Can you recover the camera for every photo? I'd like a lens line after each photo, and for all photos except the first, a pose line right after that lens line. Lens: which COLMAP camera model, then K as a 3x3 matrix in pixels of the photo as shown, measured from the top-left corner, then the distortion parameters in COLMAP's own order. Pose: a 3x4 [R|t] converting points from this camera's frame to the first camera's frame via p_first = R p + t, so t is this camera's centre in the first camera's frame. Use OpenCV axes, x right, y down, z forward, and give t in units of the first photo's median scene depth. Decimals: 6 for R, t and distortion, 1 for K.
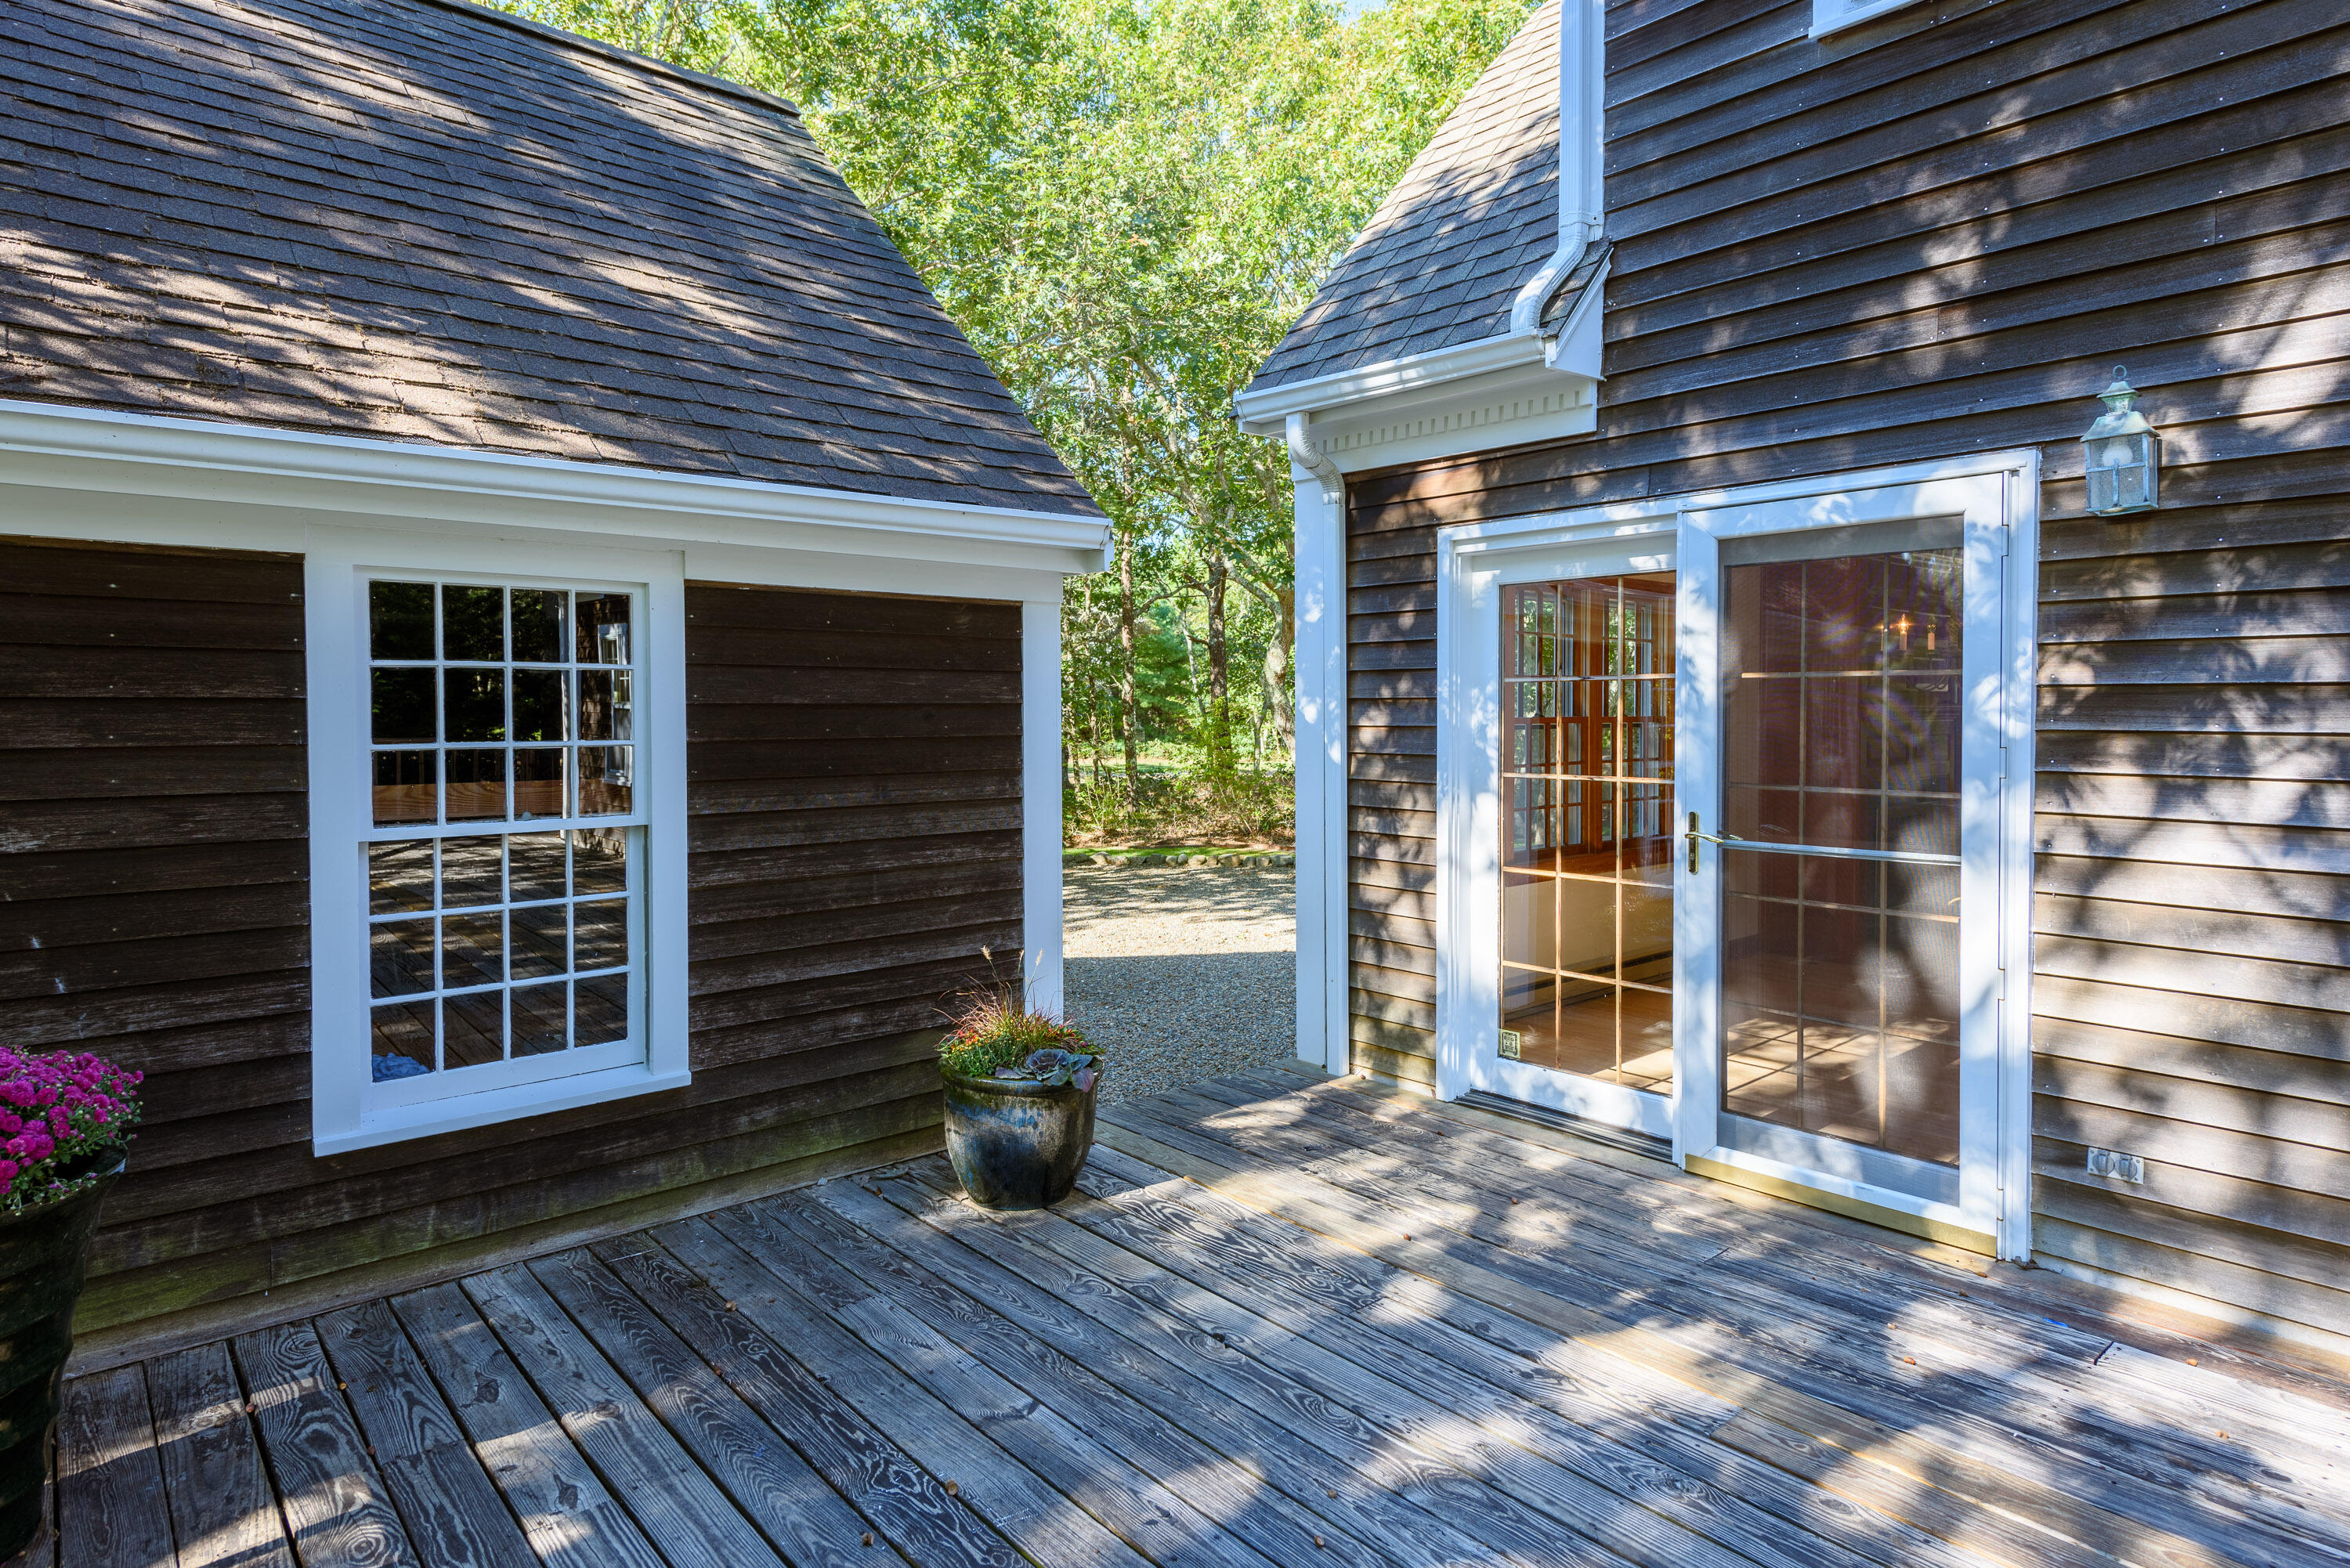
lens RADIAL K [[1336.6, 0, 1228.8], [0, 1336.6, 730.3], [0, 0, 1]] dist [0.011707, -0.004139]
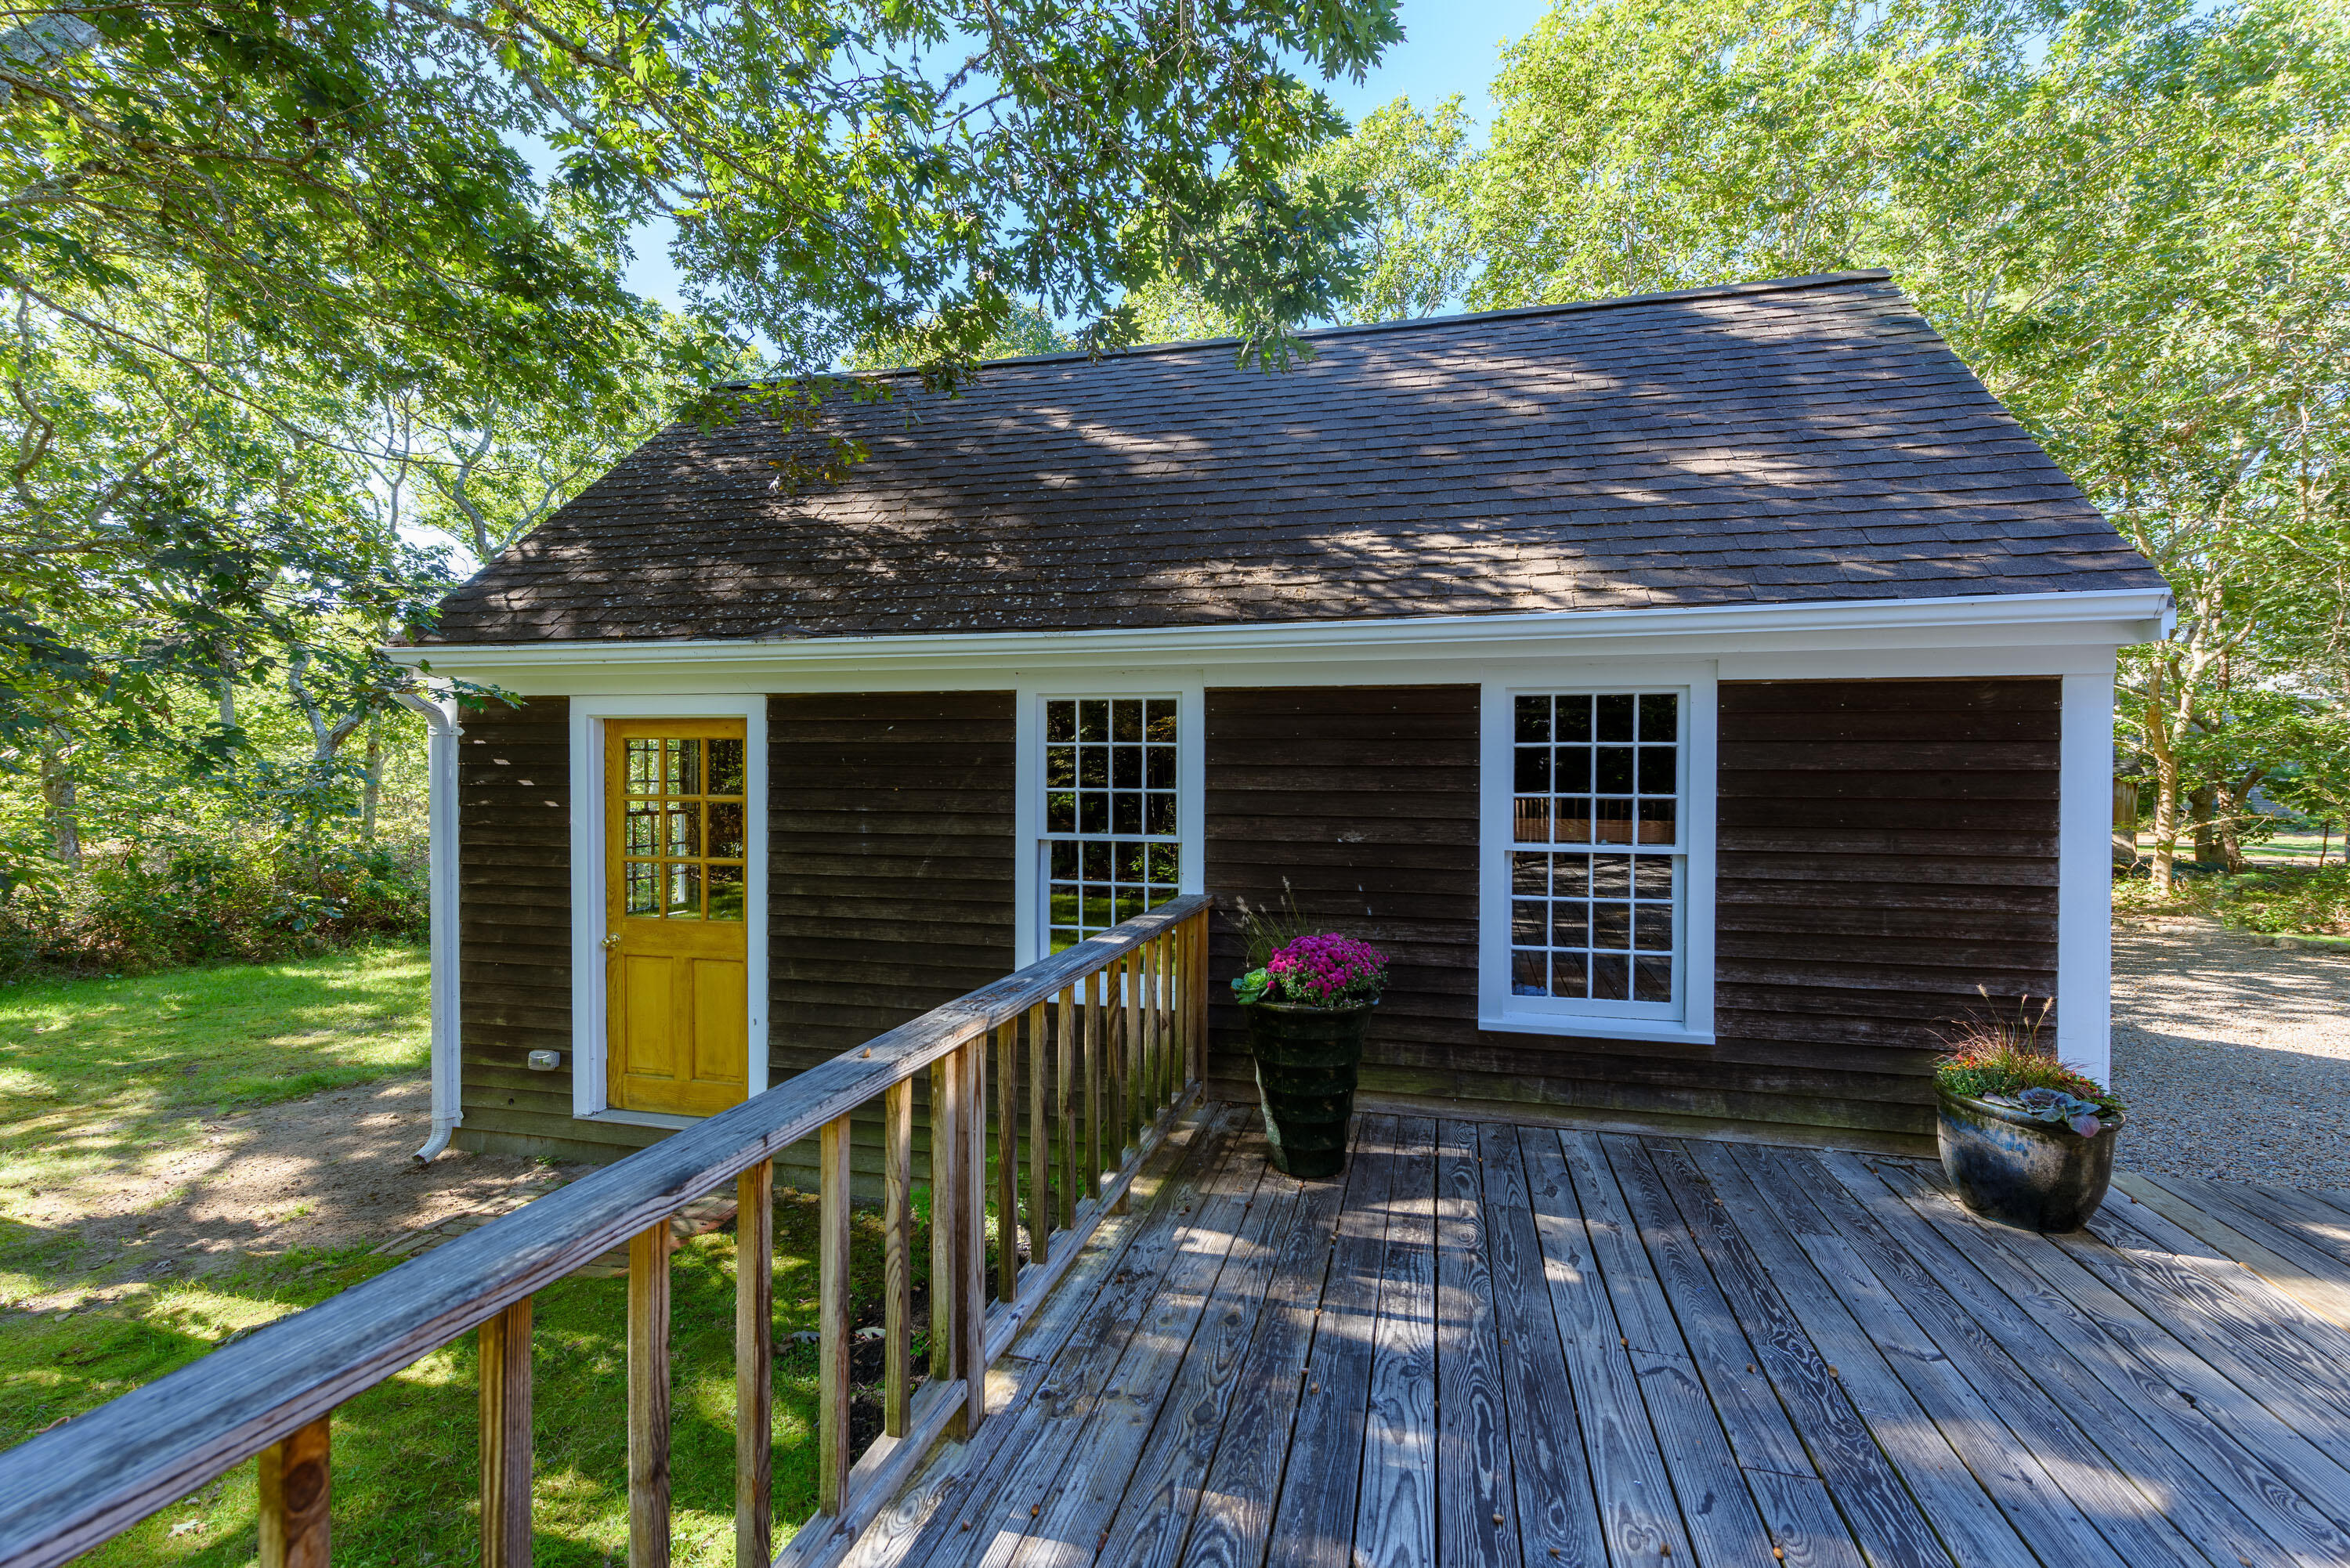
lens RADIAL K [[1010.1, 0, 1156.5], [0, 1010.1, 782.5], [0, 0, 1]] dist [0.001903, -0.000011]
pose [[0.546916, 0.012885, -0.837089, 0.156185], [-0.019933, 0.999799, 0.002366, 0.002631], [0.836950, 0.015392, 0.547062, -0.059495]]
